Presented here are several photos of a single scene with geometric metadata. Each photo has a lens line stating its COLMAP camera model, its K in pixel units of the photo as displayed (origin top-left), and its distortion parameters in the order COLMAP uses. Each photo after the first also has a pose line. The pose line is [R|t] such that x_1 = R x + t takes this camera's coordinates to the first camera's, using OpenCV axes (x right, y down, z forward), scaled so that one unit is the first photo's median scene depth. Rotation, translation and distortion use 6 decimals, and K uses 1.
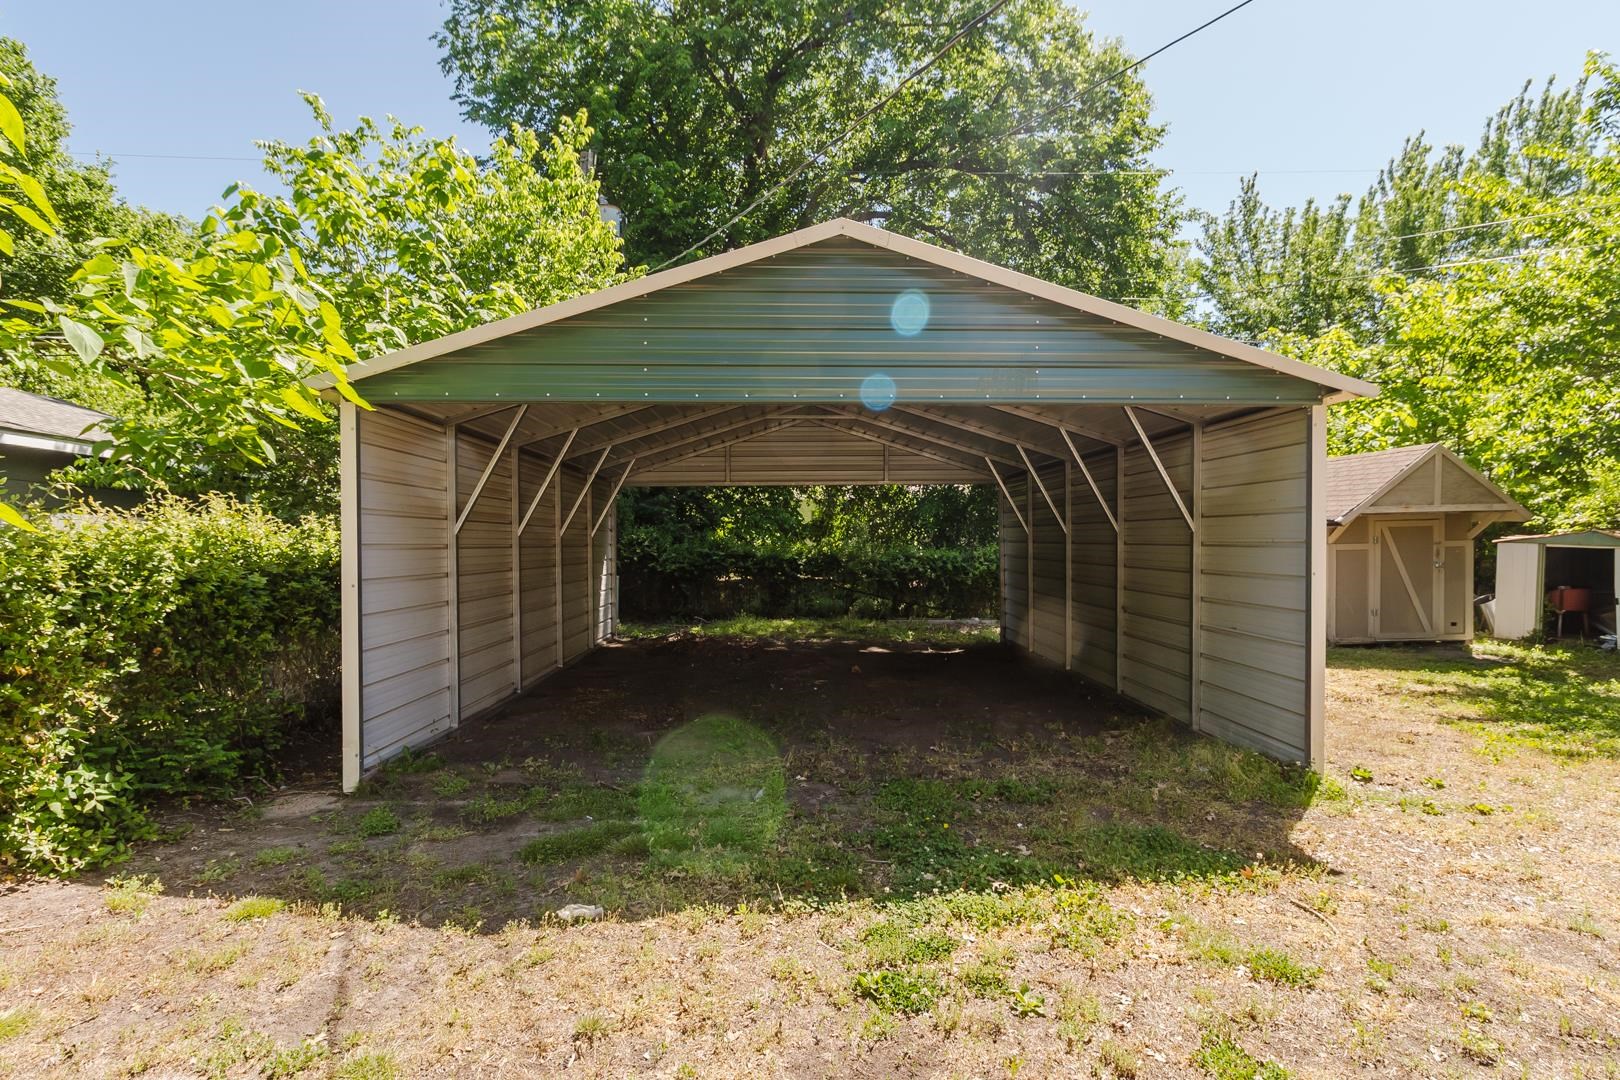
lens RADIAL K [[764.2, 0, 834.2], [0, 764.2, 565.3], [0, 0, 1]] dist [0.002947, 0.000417]
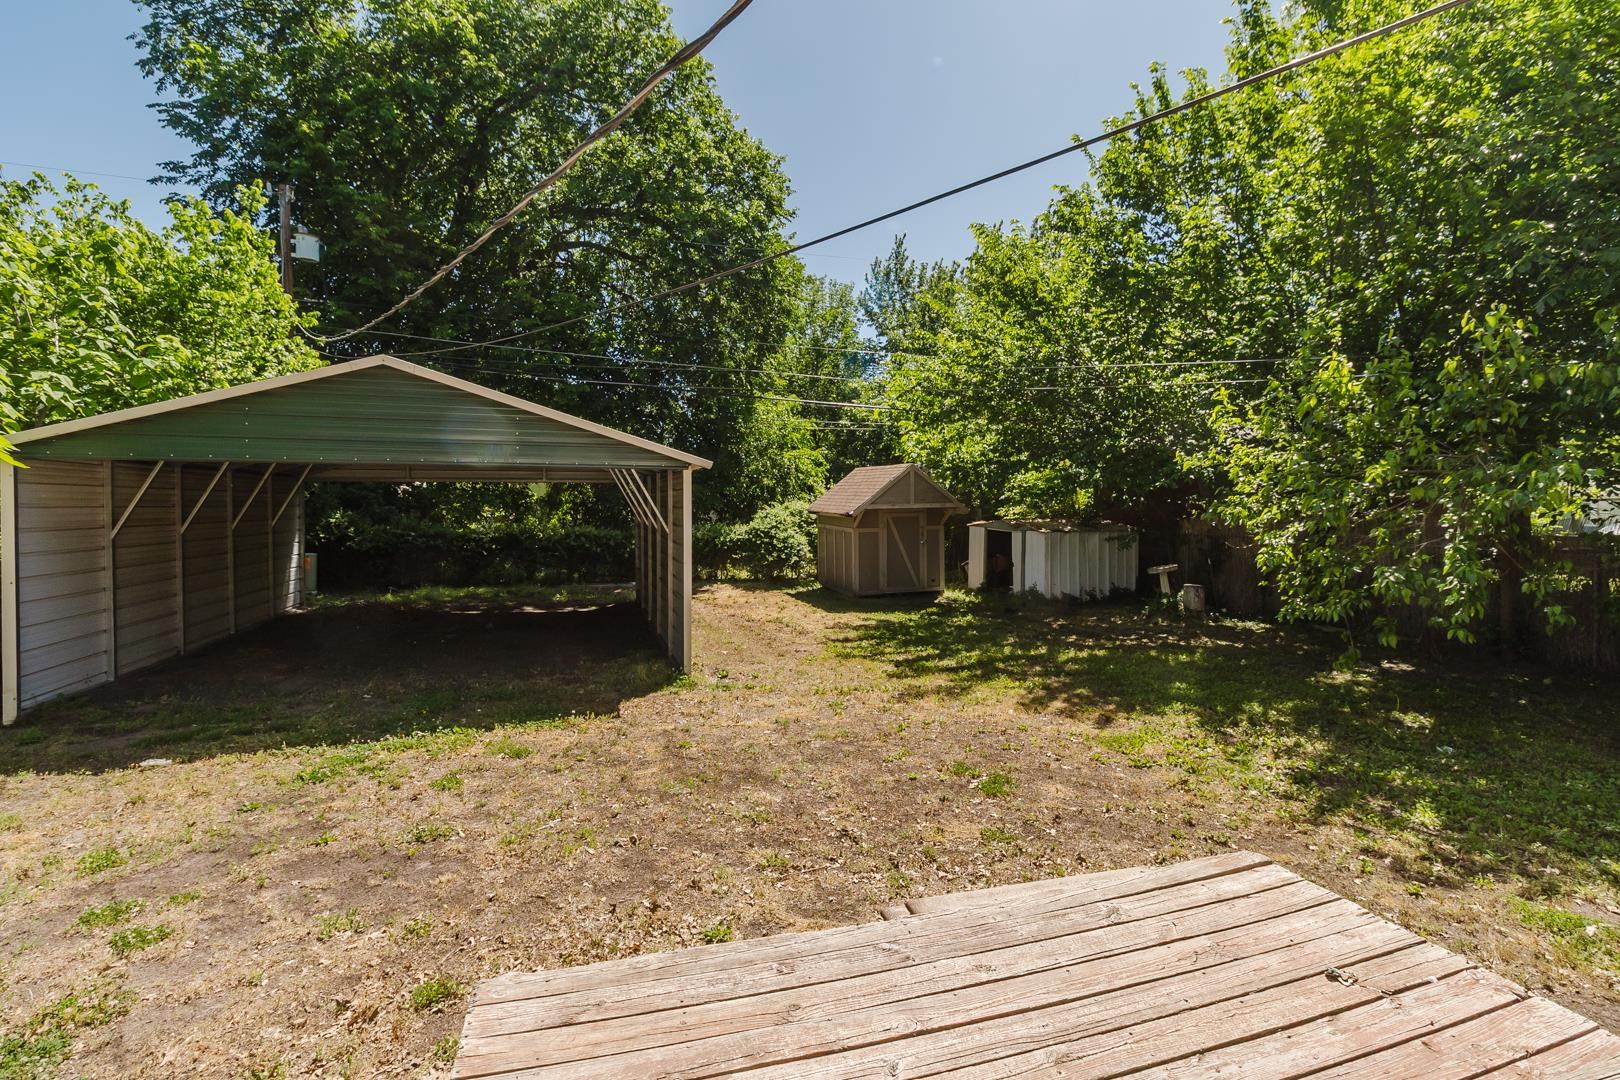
lens RADIAL K [[748.5, 0, 862.6], [0, 748.5, 517.3], [0, 0, 1]] dist [0.000262, 0.000508]
pose [[0.965453, -0.001789, 0.260571, 0.283625], [0.002507, 0.999994, -0.002424, -0.045802], [-0.260565, 0.002993, 0.965452, -0.402610]]
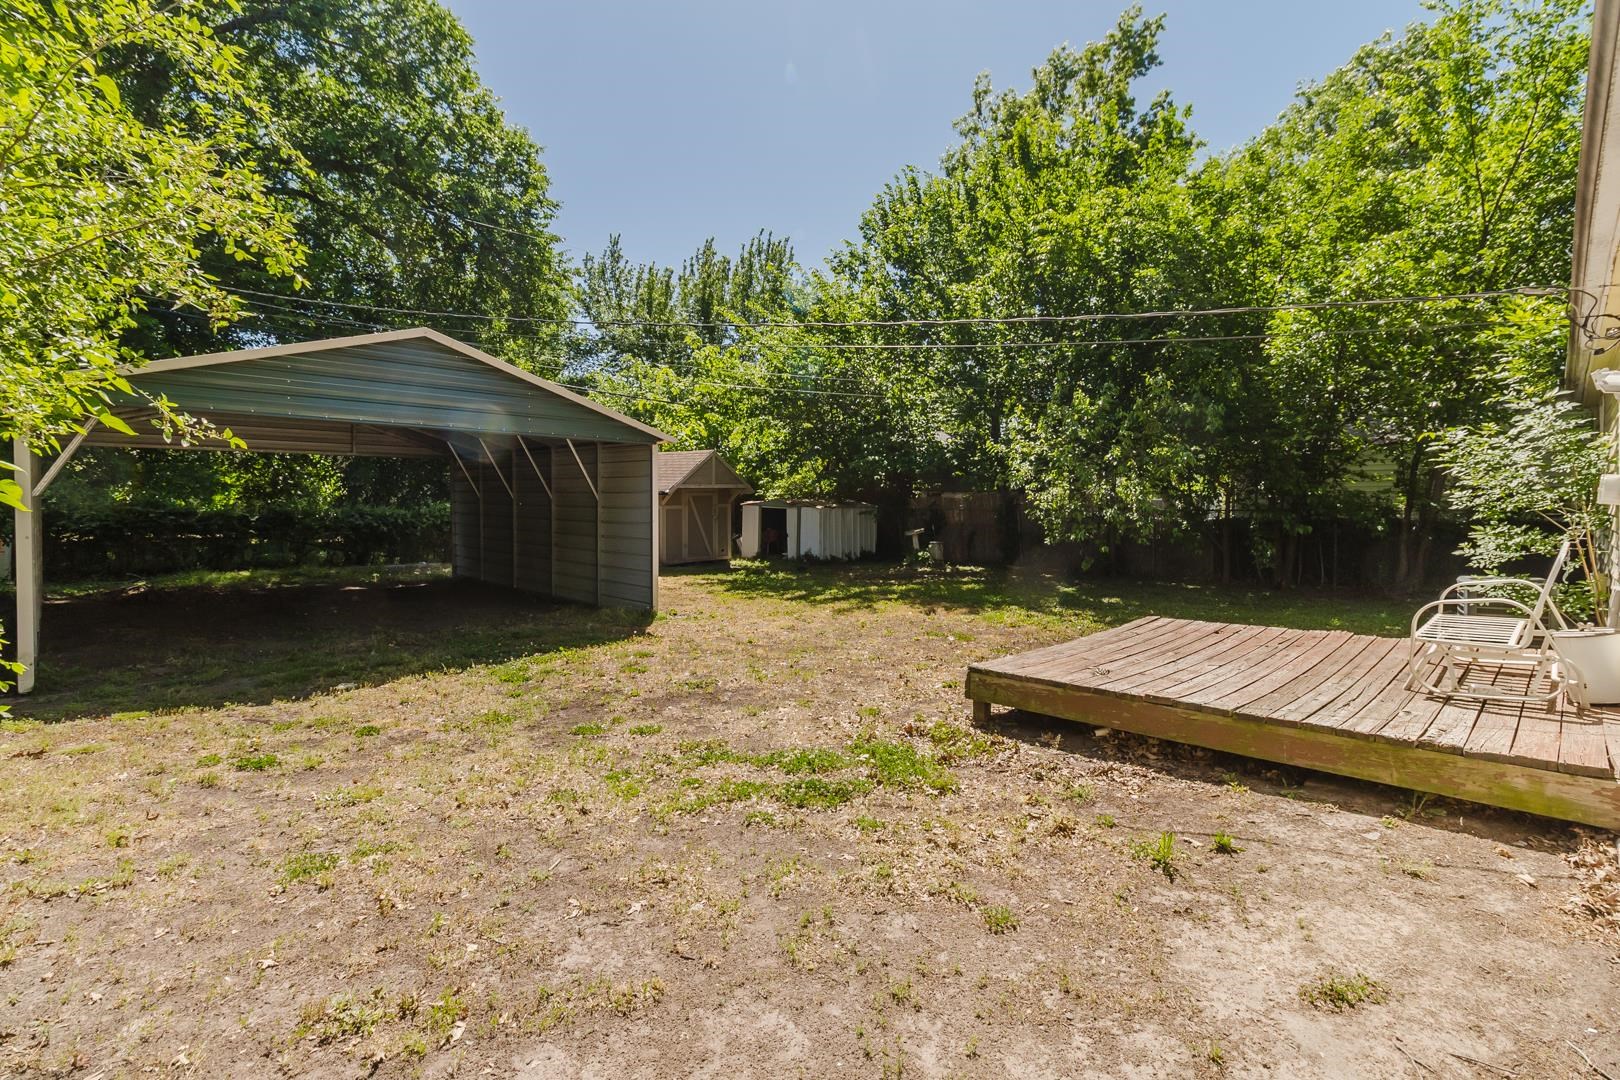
lens RADIAL K [[773.4, 0, 813.9], [0, 773.4, 519.1], [0, 0, 1]] dist [-0.000327, 0.000636]
pose [[0.725633, -0.007609, 0.688040, -0.282250], [0.009593, 0.999954, 0.000940, 0.003495], [-0.688015, 0.005918, 0.725672, -0.462830]]
